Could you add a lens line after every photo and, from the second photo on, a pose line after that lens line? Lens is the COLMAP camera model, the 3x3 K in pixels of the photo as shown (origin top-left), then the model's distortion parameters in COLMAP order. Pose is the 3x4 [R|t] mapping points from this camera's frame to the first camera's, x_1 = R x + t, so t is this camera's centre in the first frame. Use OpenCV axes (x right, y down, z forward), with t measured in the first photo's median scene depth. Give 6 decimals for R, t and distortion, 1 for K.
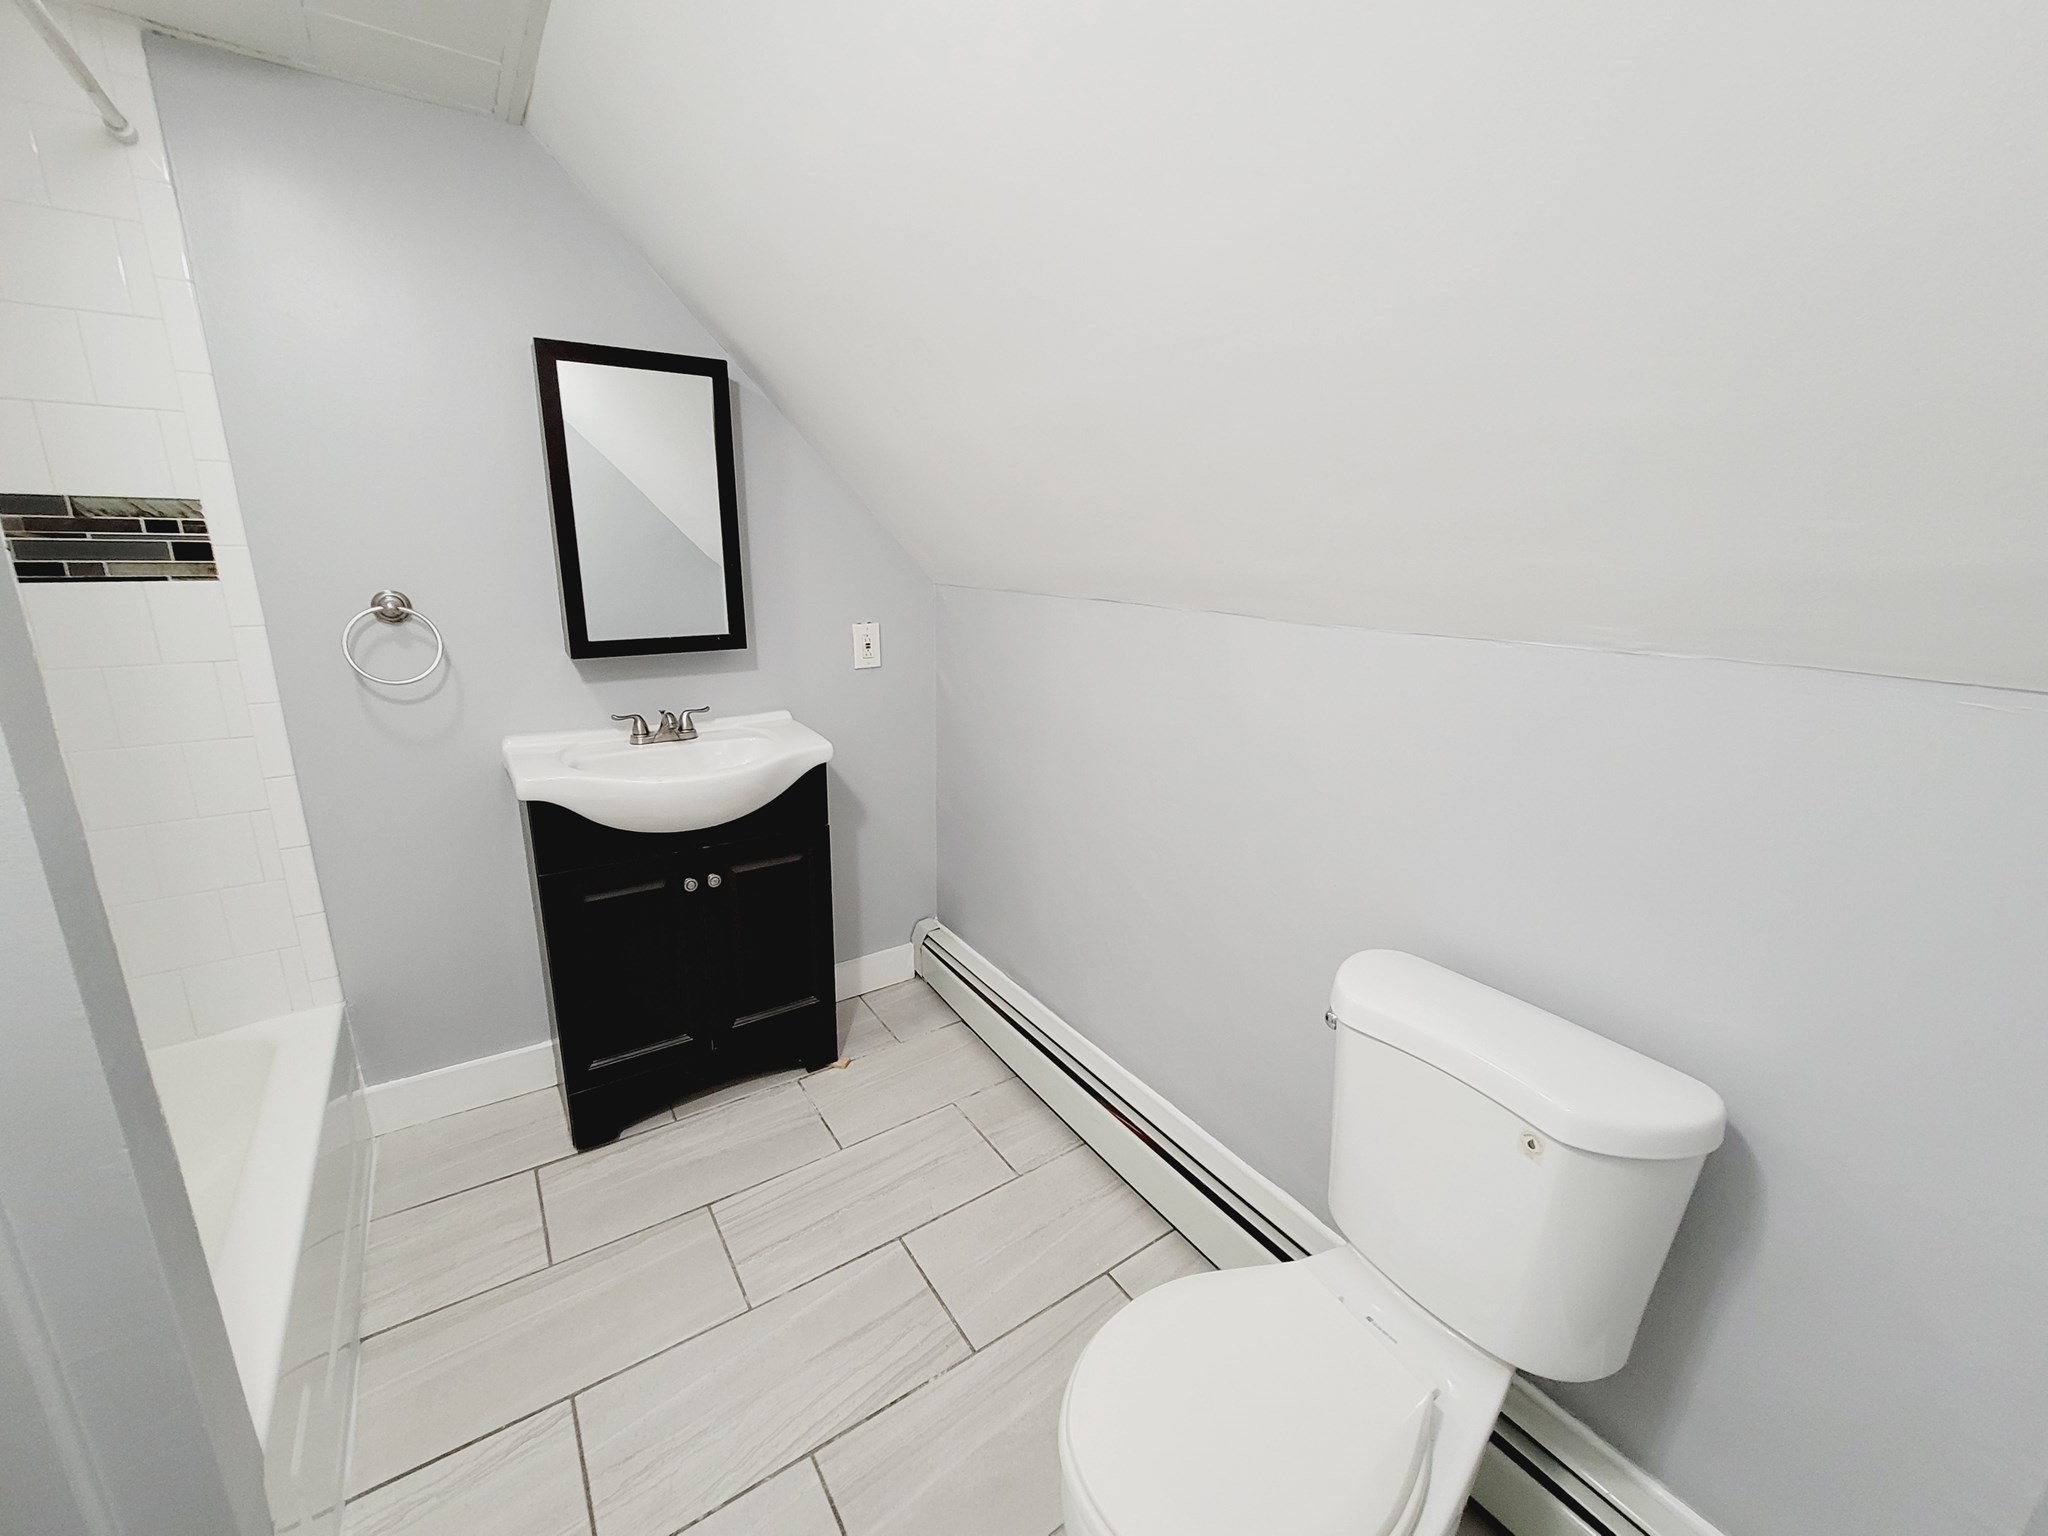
lens RADIAL K [[836.9, 0, 1030.2], [0, 836.9, 760.0], [0, 0, 1]] dist [-0.001168, -0.000069]
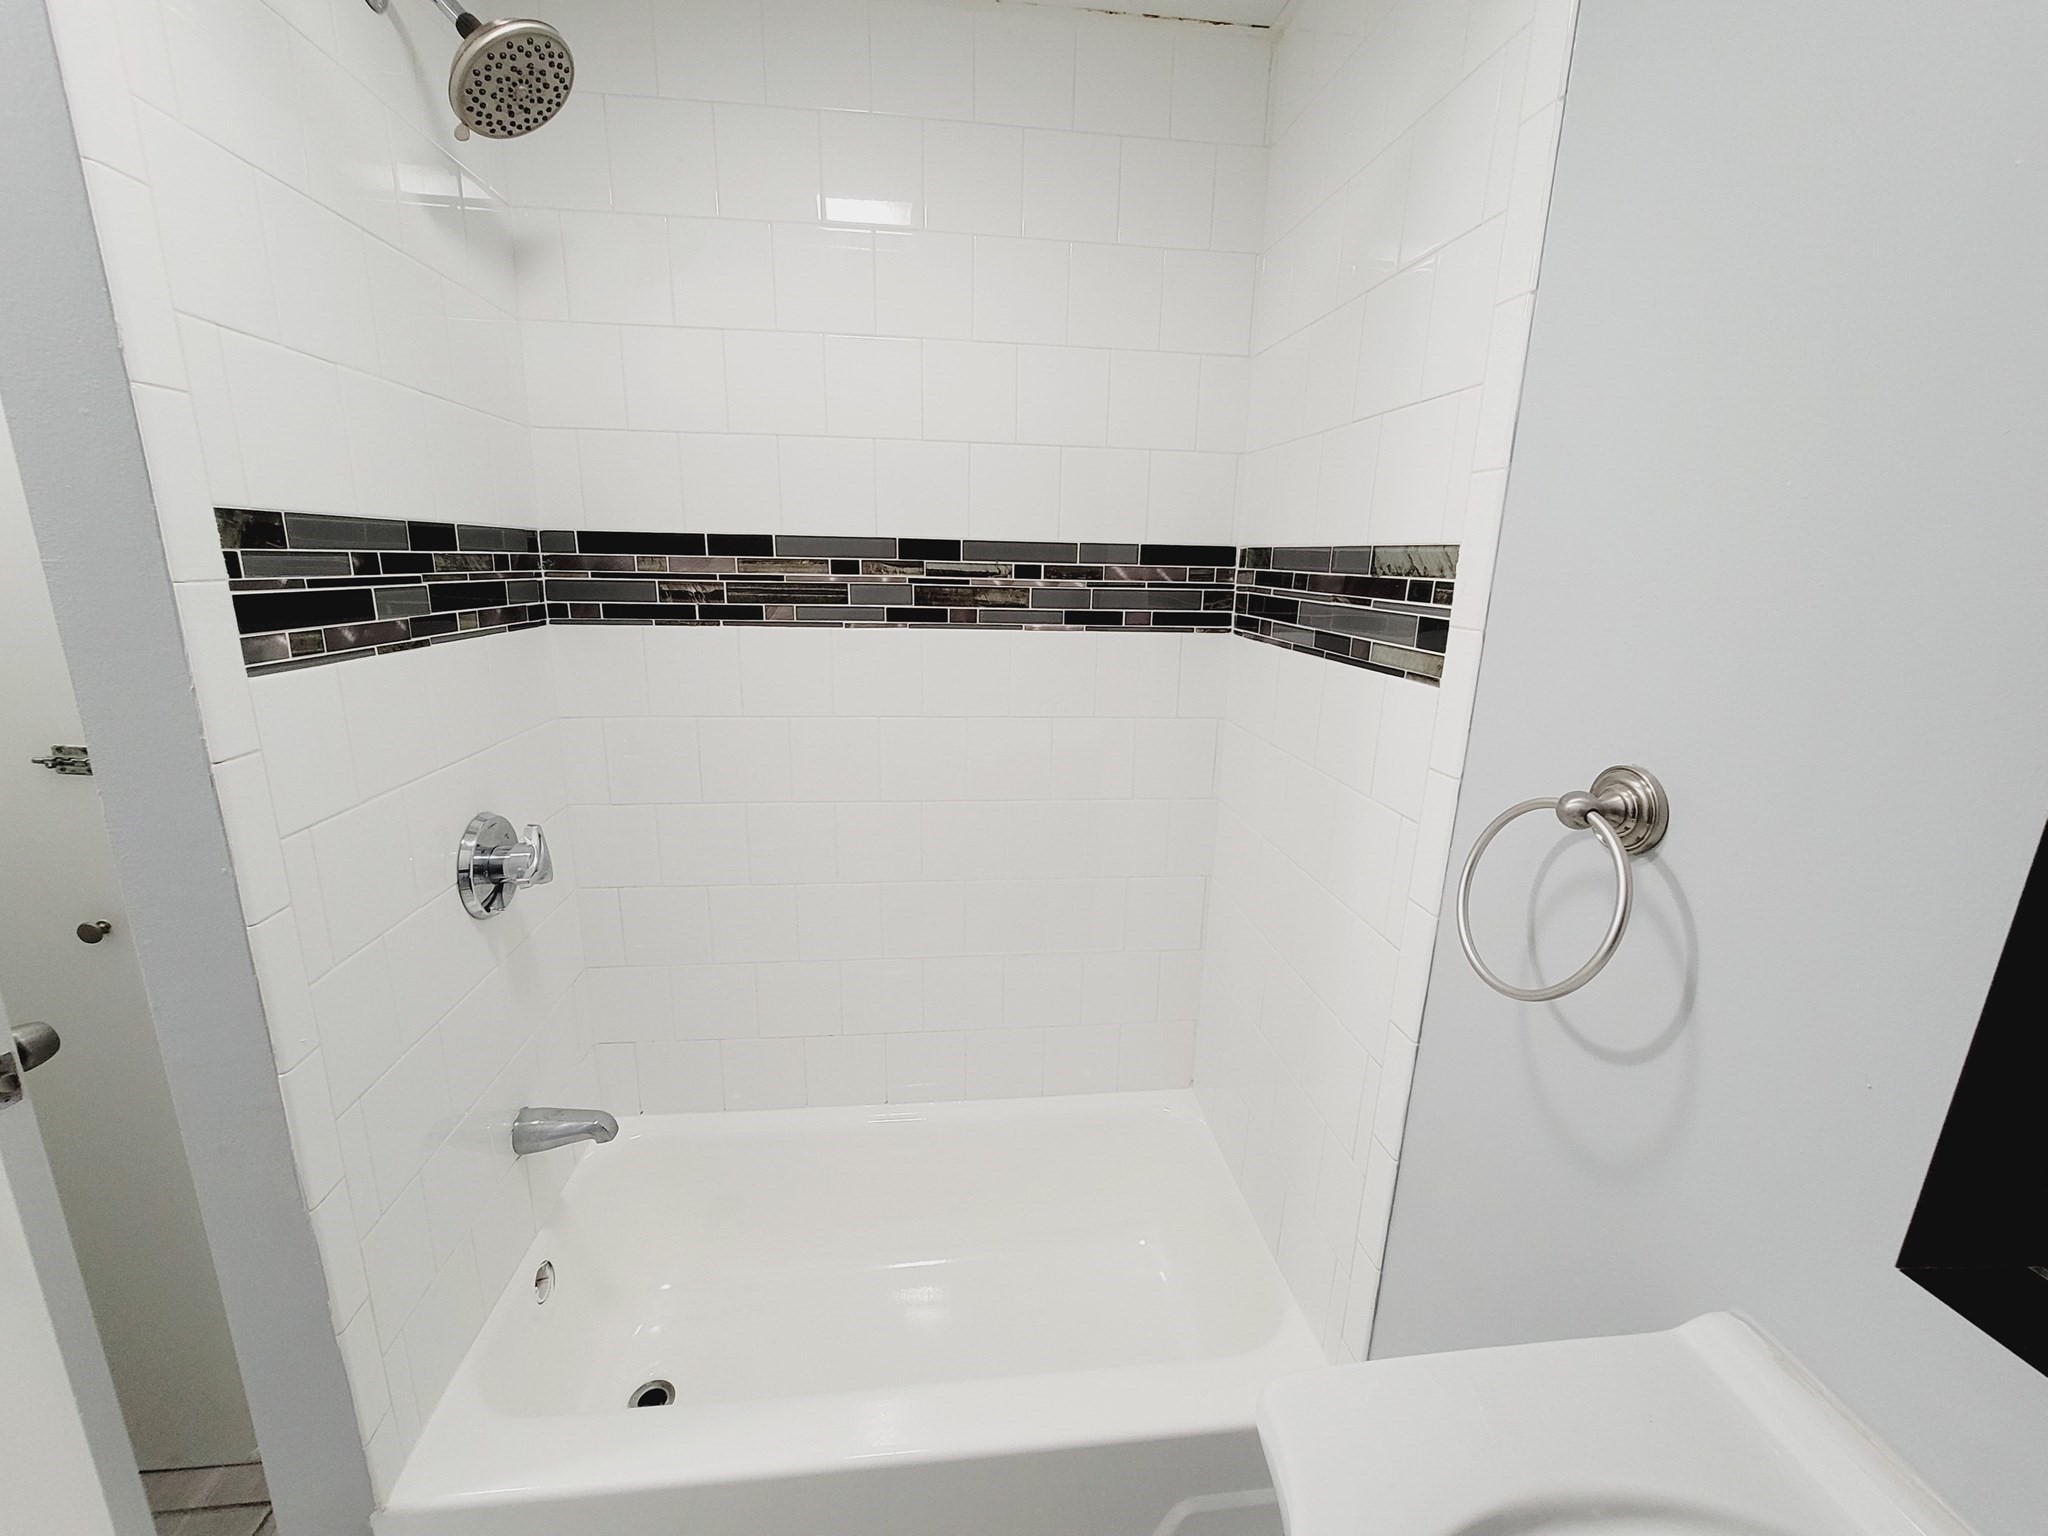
lens RADIAL K [[836.9, 0, 1030.2], [0, 836.9, 760.0], [0, 0, 1]] dist [-0.001168, -0.000069]
pose [[-0.467722, 0.179202, -0.865519, -0.317917], [-0.261709, 0.907244, 0.329267, -0.261837], [0.844242, 0.380519, -0.377440, 0.922415]]
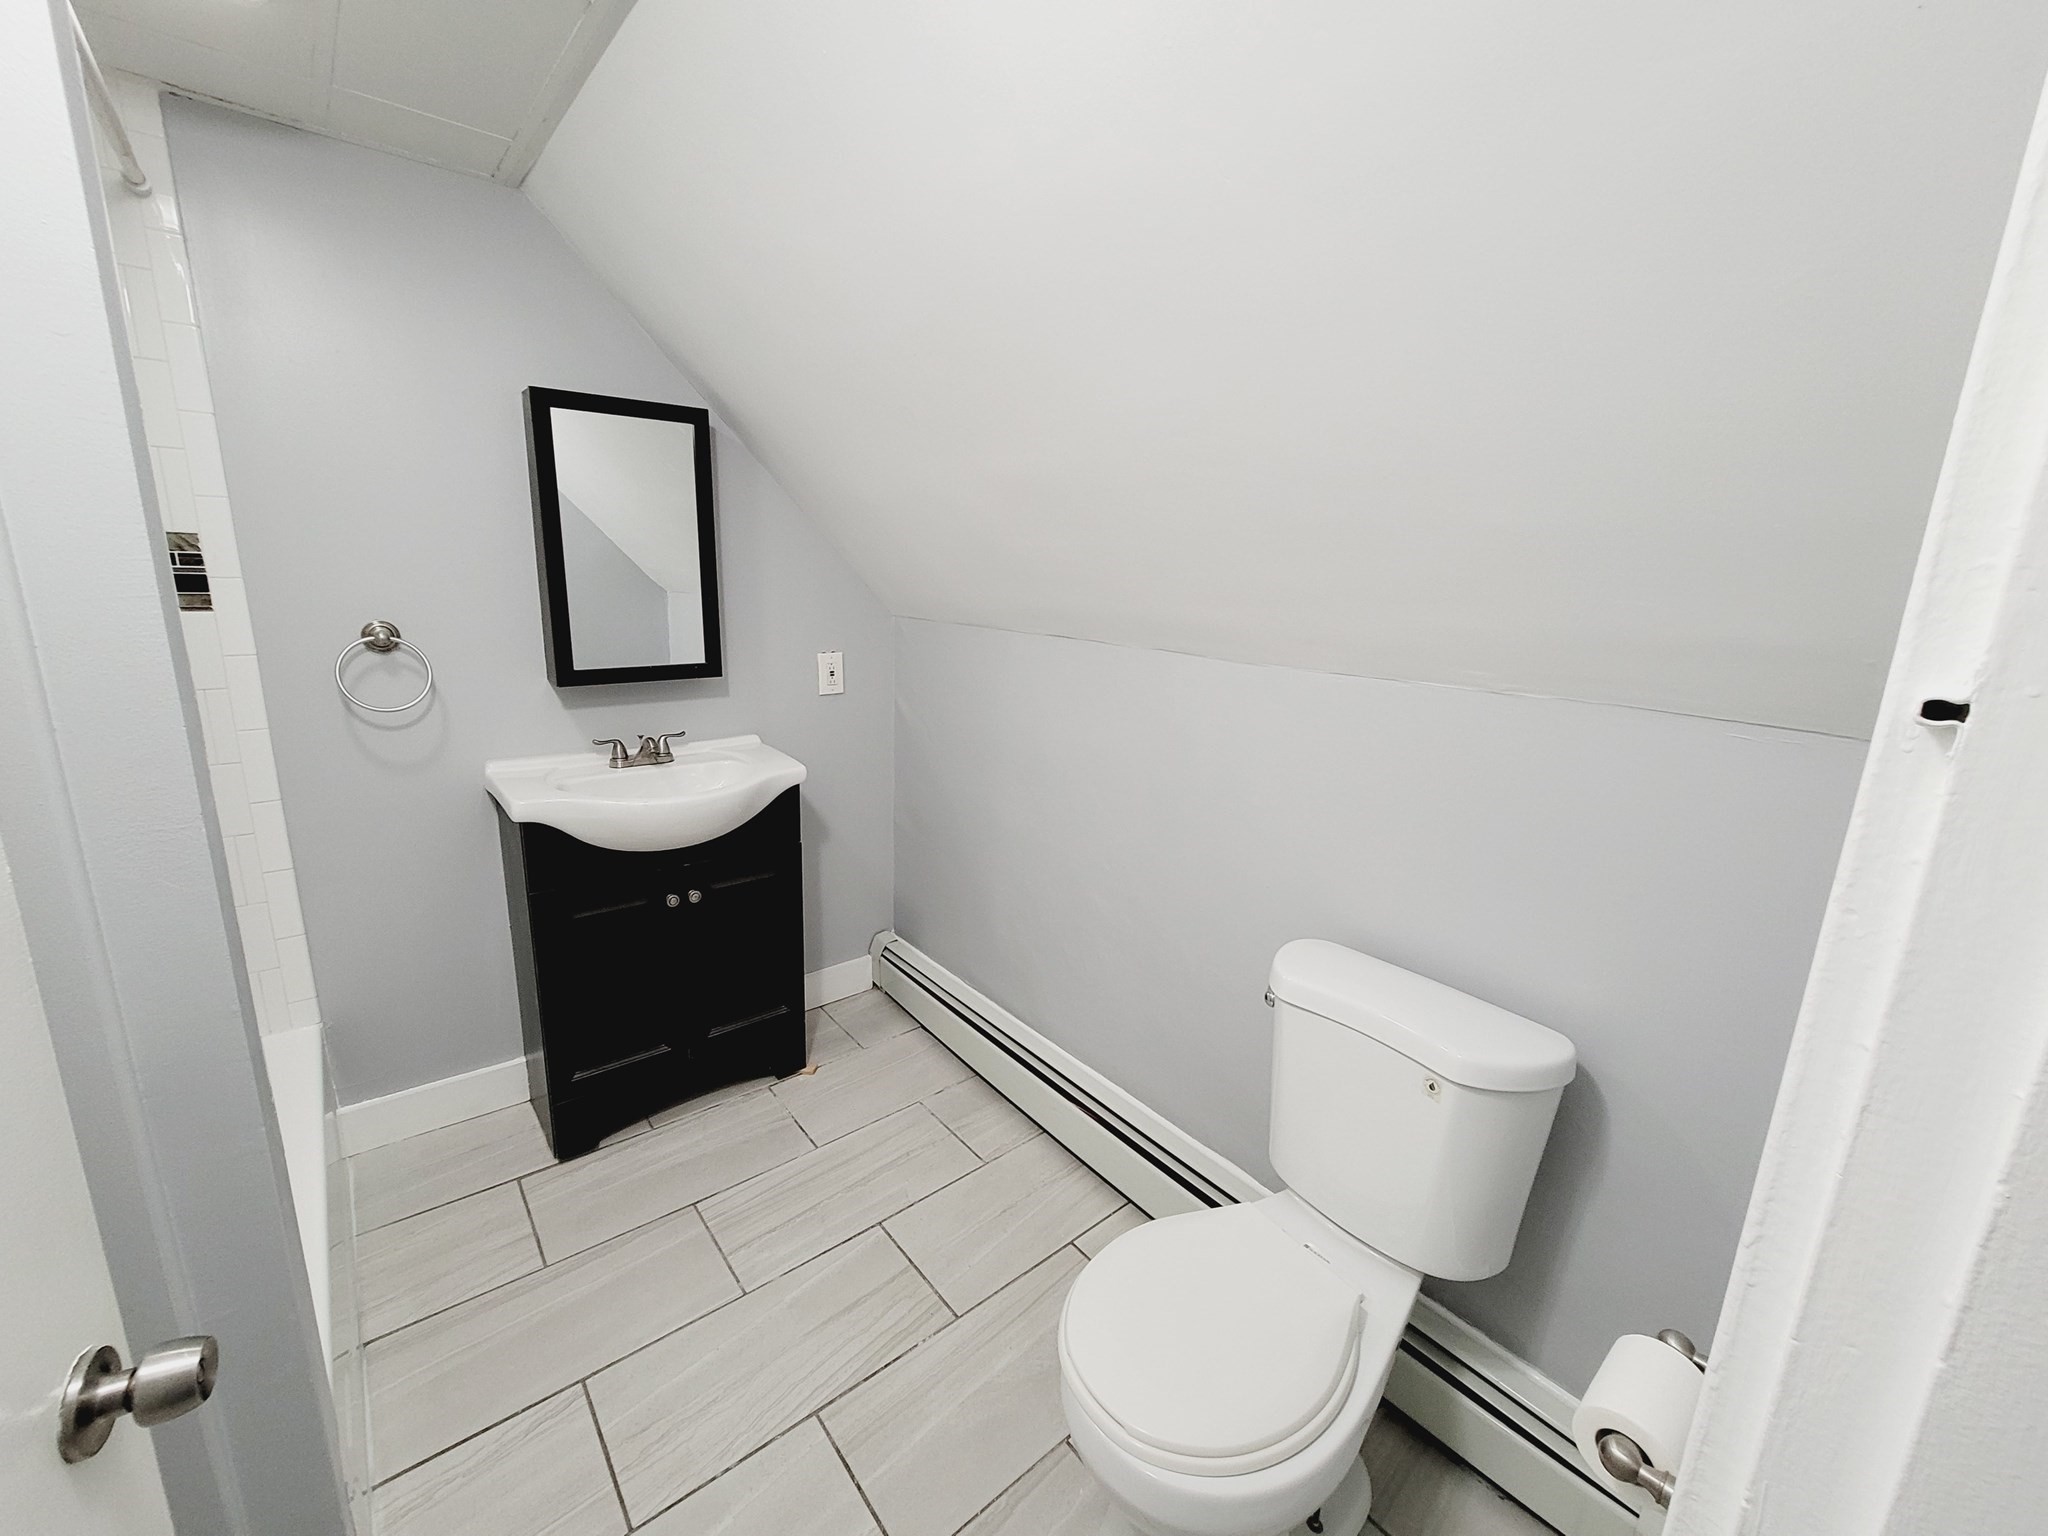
lens RADIAL K [[836.9, 0, 1030.2], [0, 836.9, 760.0], [0, 0, 1]] dist [-0.001168, -0.000069]
pose [[0.995337, -0.004221, 0.096368, -0.063814], [0.006442, 0.999721, -0.022742, -0.001511], [-0.096245, 0.023257, 0.995086, -0.107574]]
